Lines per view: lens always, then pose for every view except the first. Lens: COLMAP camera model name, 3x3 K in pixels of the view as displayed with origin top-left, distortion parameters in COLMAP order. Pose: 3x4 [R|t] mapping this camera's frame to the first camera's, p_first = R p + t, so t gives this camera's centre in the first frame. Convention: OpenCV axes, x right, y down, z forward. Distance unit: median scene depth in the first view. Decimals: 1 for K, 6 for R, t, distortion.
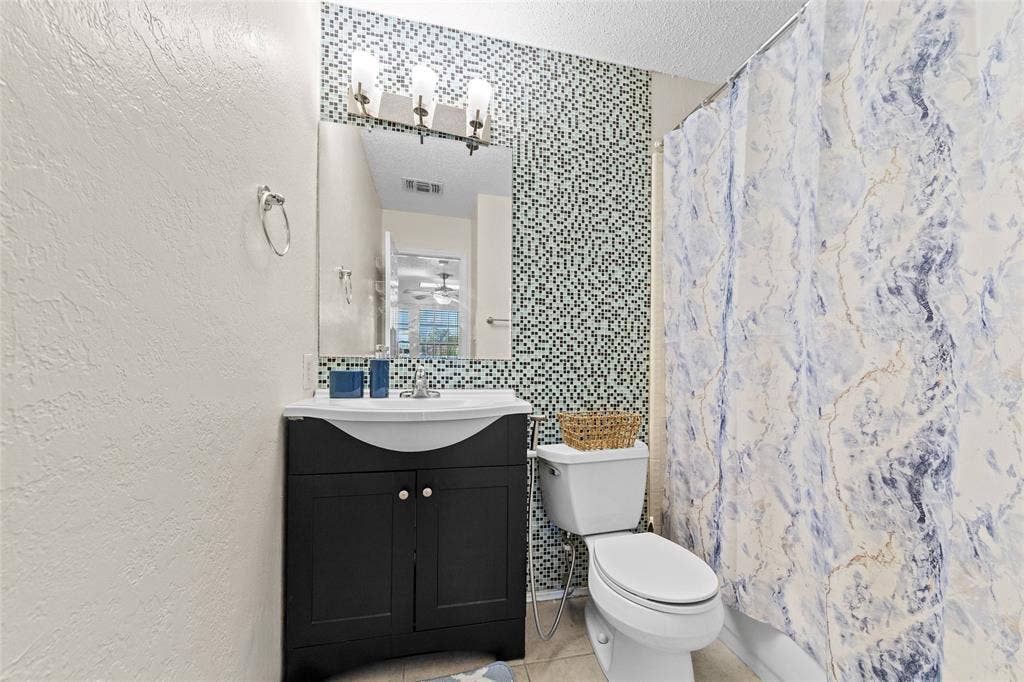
lens RADIAL K [[366.3, 0, 511.2], [0, 366.3, 363.0], [0, 0, 1]] dist [0.001067, 0.000124]
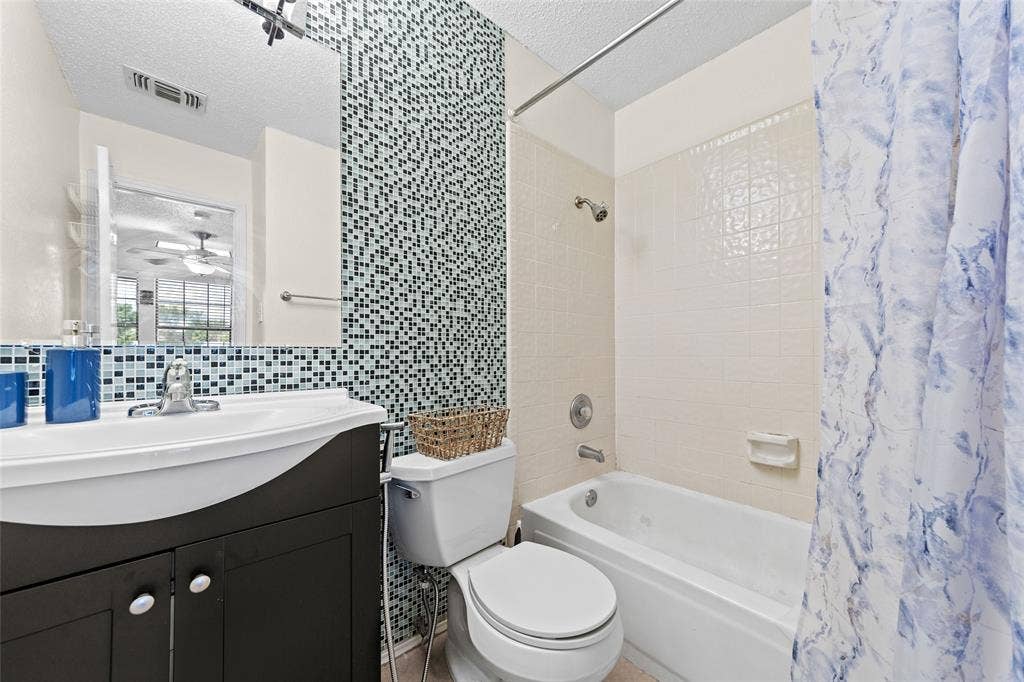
lens RADIAL K [[375.5, 0, 520.9], [0, 375.5, 348.0], [0, 0, 1]] dist [-0.000637, 0.000096]
pose [[0.865863, -0.010370, 0.500174, -0.062091], [0.013673, 0.999902, -0.002939, -0.000081], [-0.500094, 0.009384, 0.865920, 0.181088]]
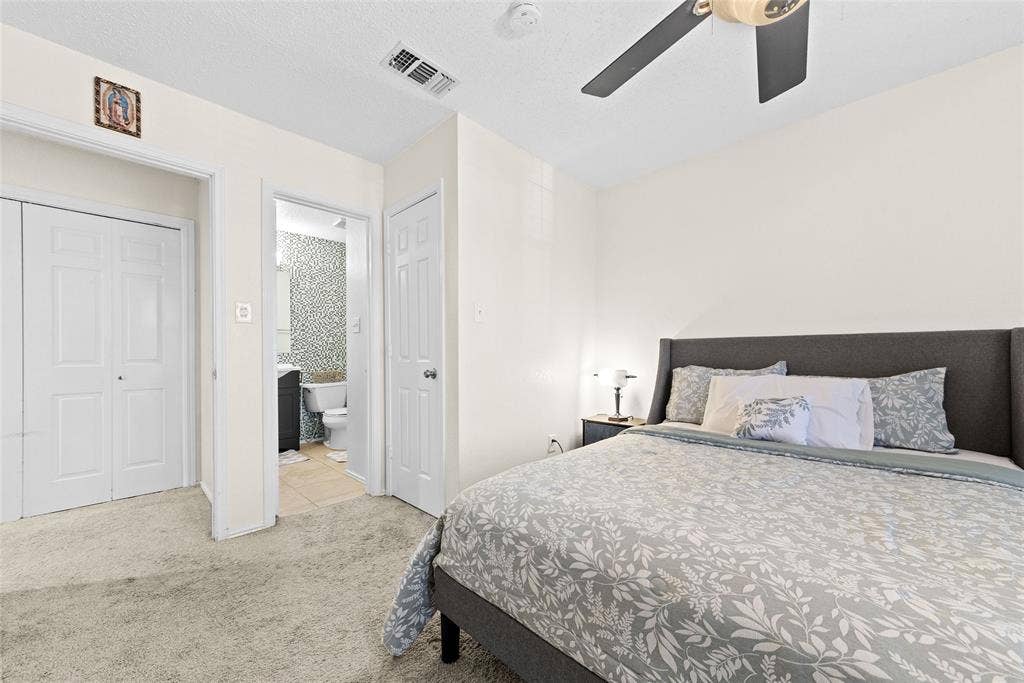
lens RADIAL K [[375.5, 0, 520.9], [0, 375.5, 348.5], [0, 0, 1]] dist [-0.000637, 0.000096]
pose [[0.821247, -0.013722, 0.570408, -0.172954], [0.018319, 0.999829, -0.002323, -0.001886], [-0.570279, 0.012358, 0.821358, -2.080561]]
